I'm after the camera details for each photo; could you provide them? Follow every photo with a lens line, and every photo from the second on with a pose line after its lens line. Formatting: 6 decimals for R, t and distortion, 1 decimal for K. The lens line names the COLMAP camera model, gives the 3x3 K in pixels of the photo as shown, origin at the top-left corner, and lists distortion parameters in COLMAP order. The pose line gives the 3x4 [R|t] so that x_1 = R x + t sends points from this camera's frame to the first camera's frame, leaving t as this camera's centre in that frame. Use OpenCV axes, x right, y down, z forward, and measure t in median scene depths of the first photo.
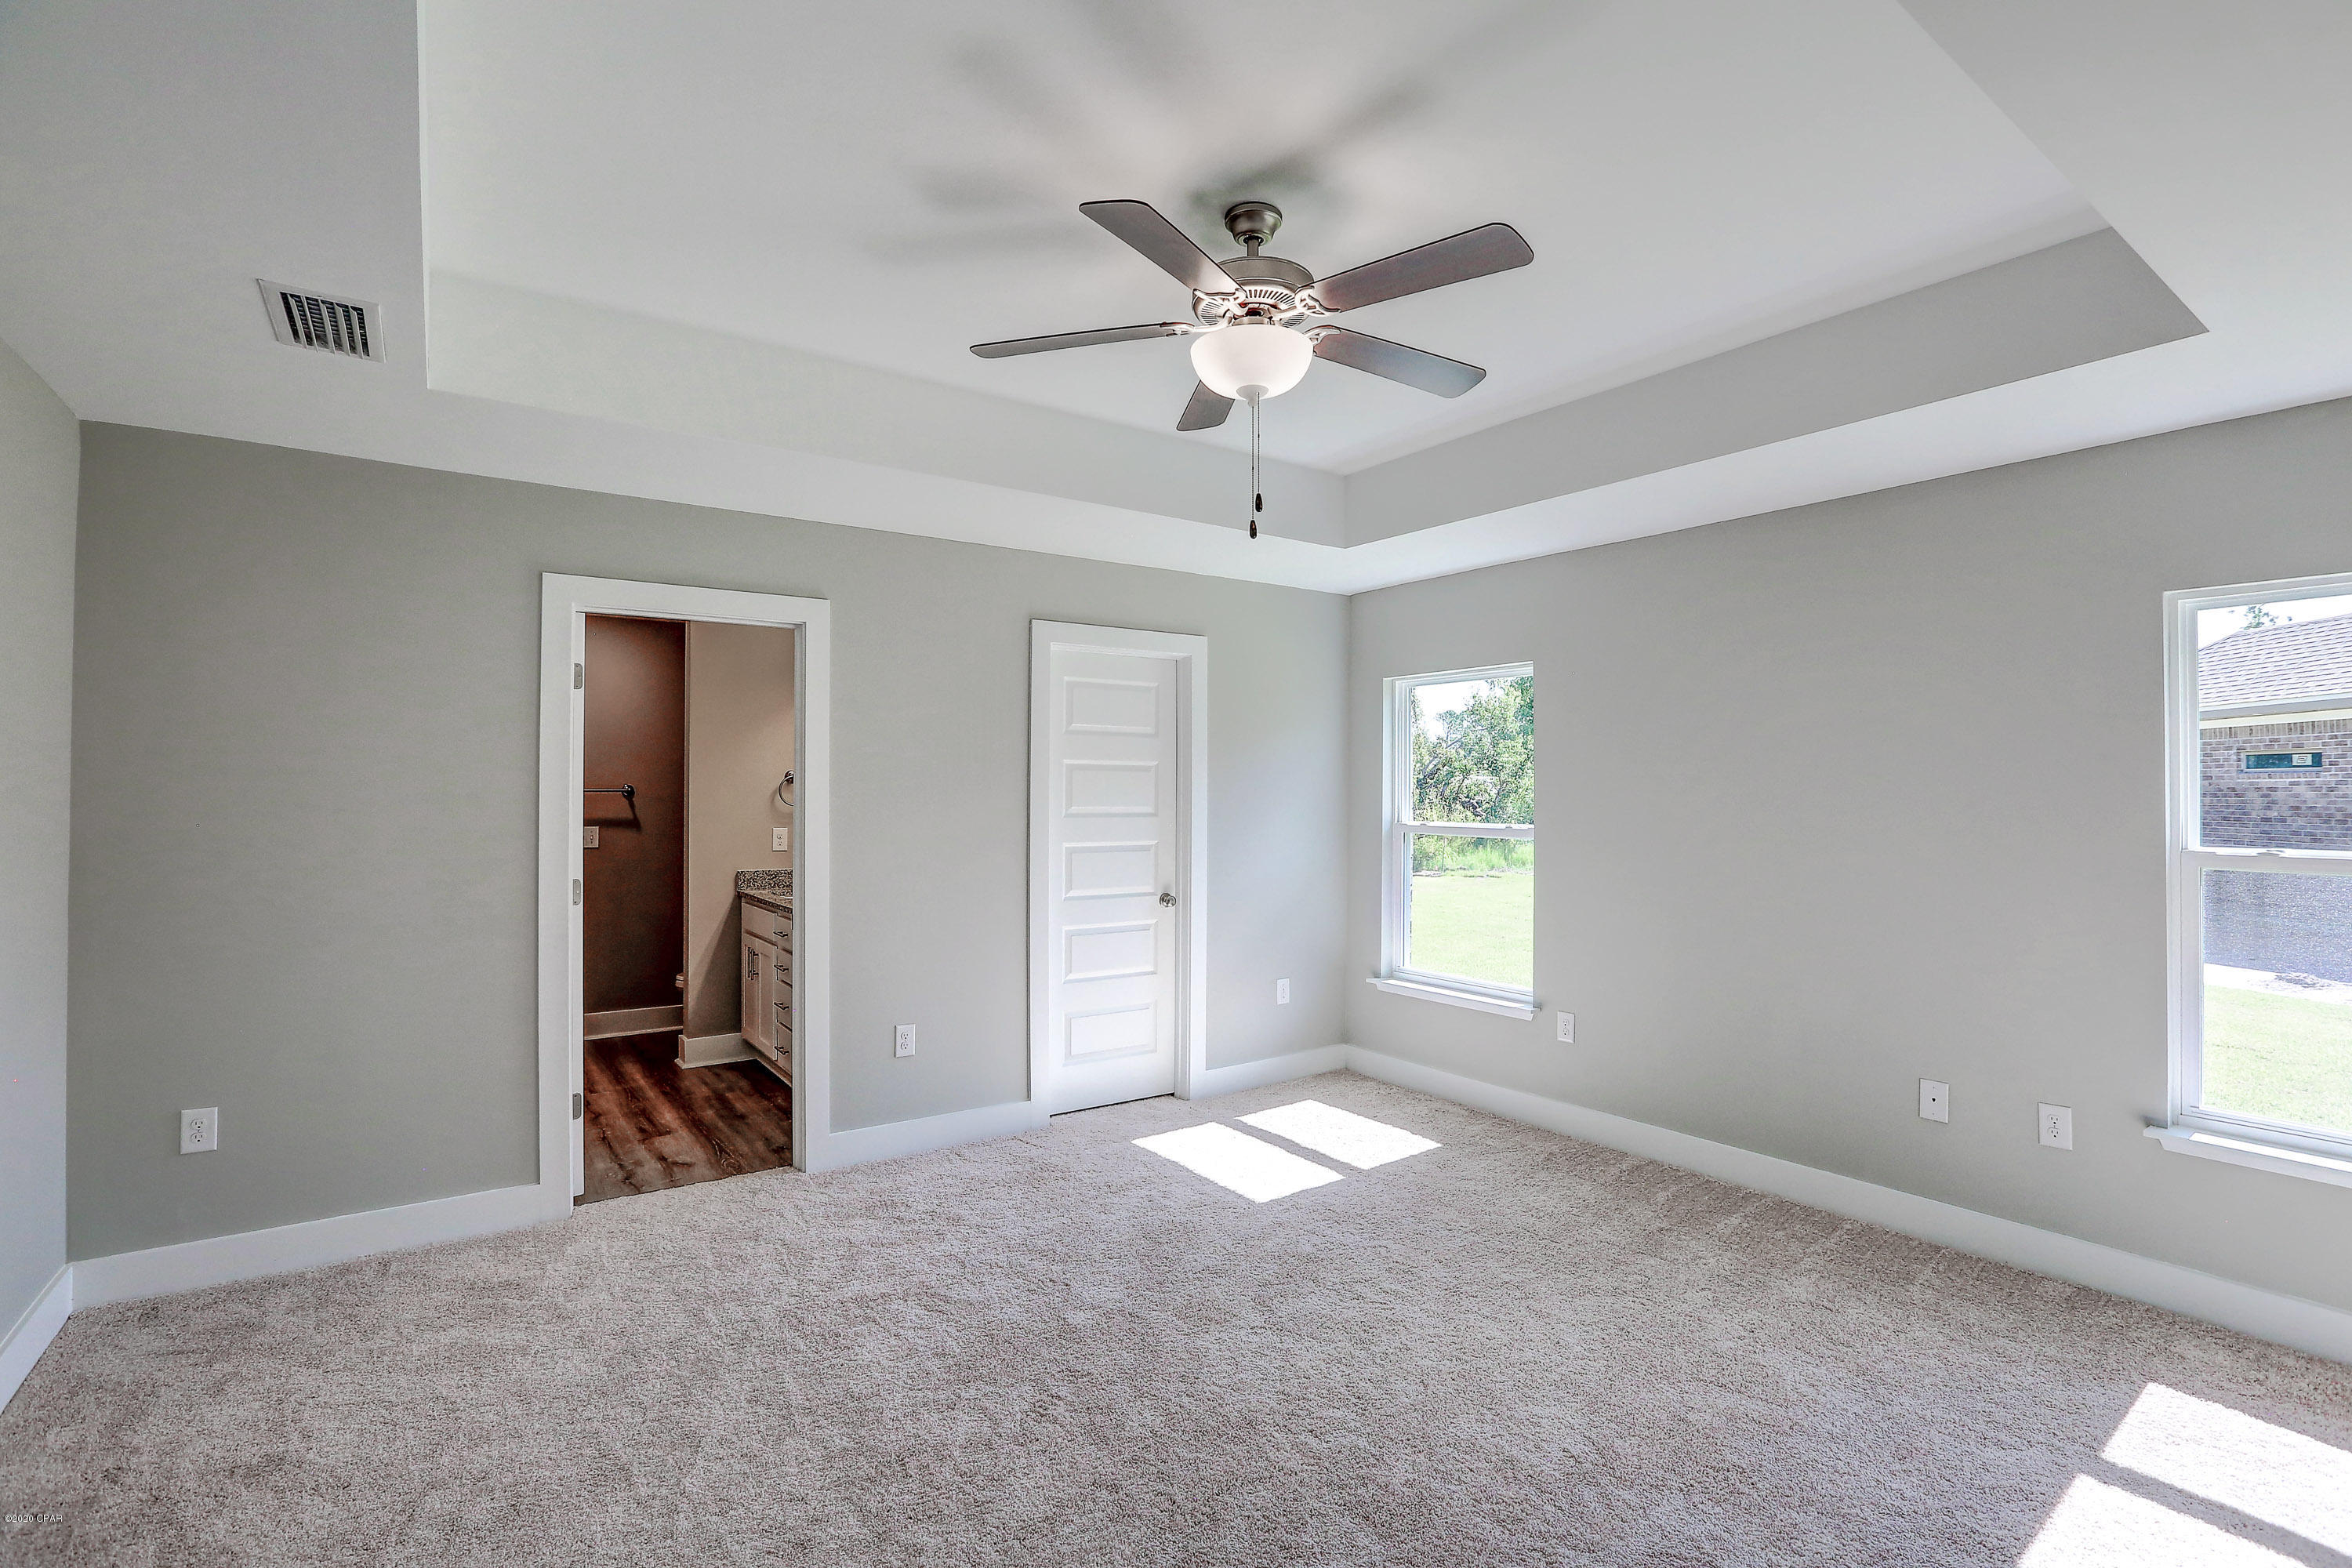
lens RADIAL K [[1082.6, 0, 1176.0], [0, 1082.6, 784.0], [0, 0, 1]] dist [-0.060143, 0.027421]
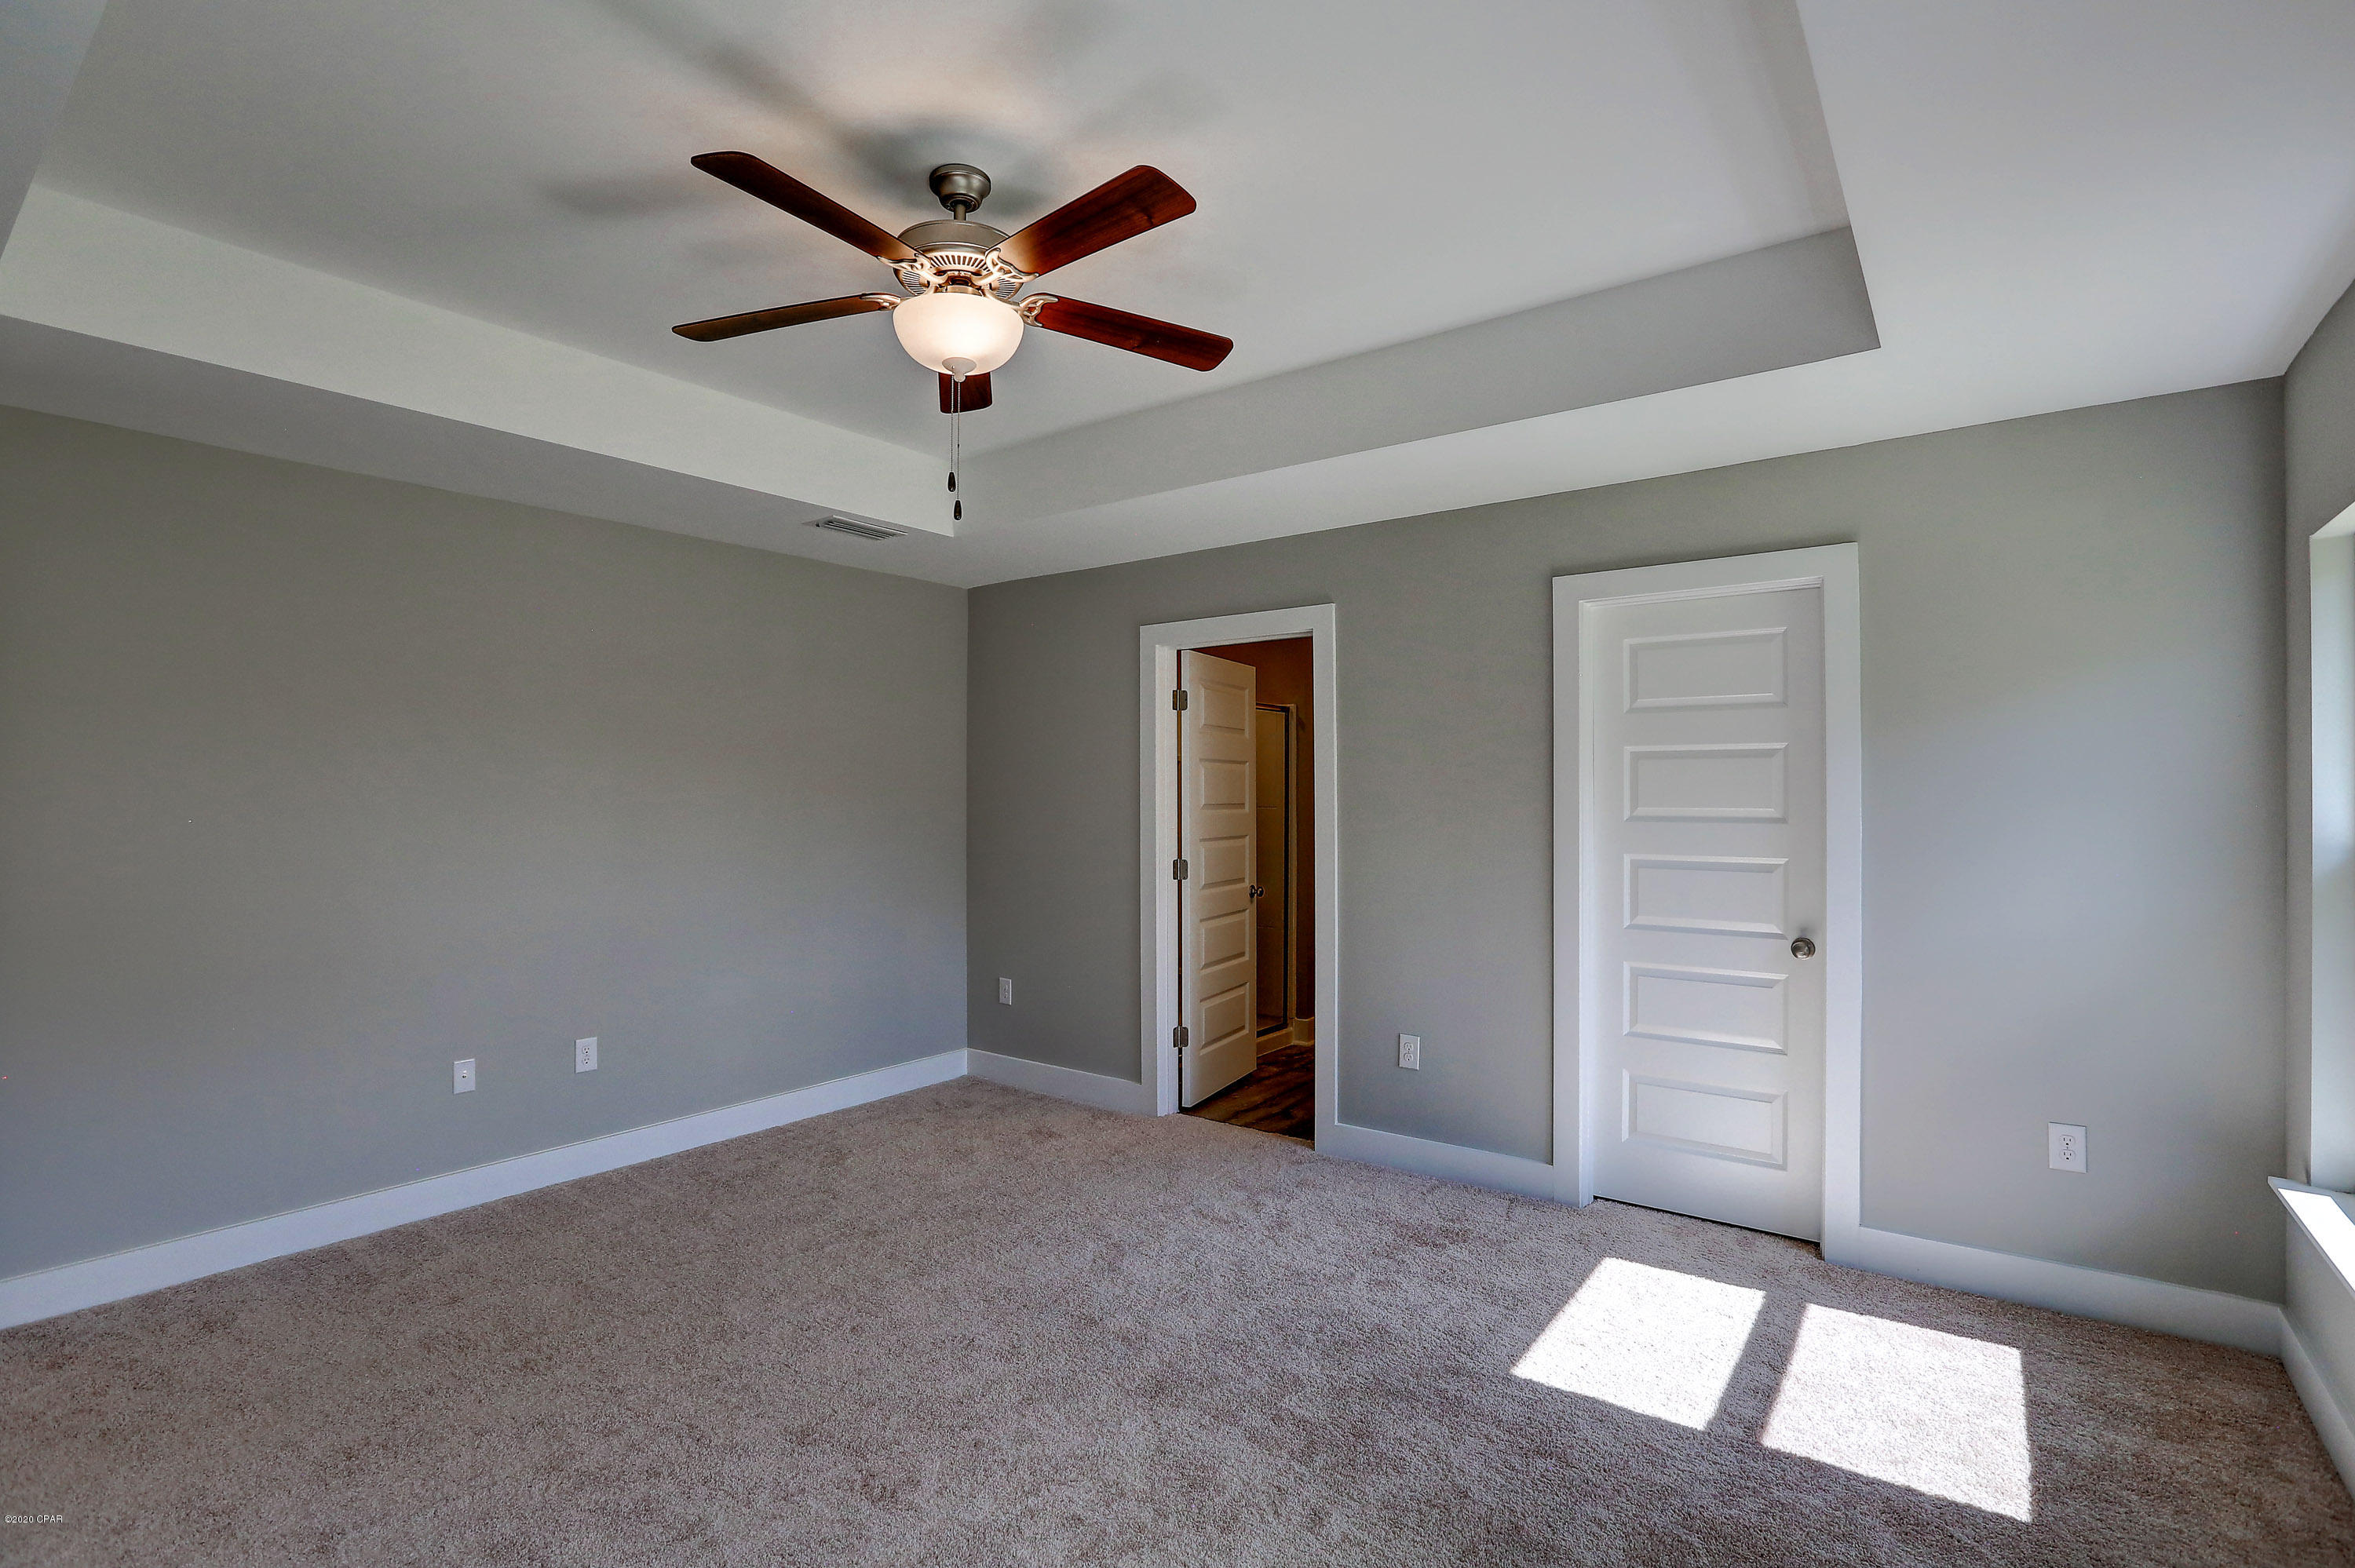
lens RADIAL K [[1083.9, 0, 1177.5], [0, 1083.9, 784.0], [0, 0, 1]] dist [-0.060143, 0.027421]
pose [[0.311281, -0.015000, -0.950199, 0.513303], [0.007296, 0.999884, -0.013394, 0.011781], [0.950290, -0.002763, 0.311354, 0.443127]]
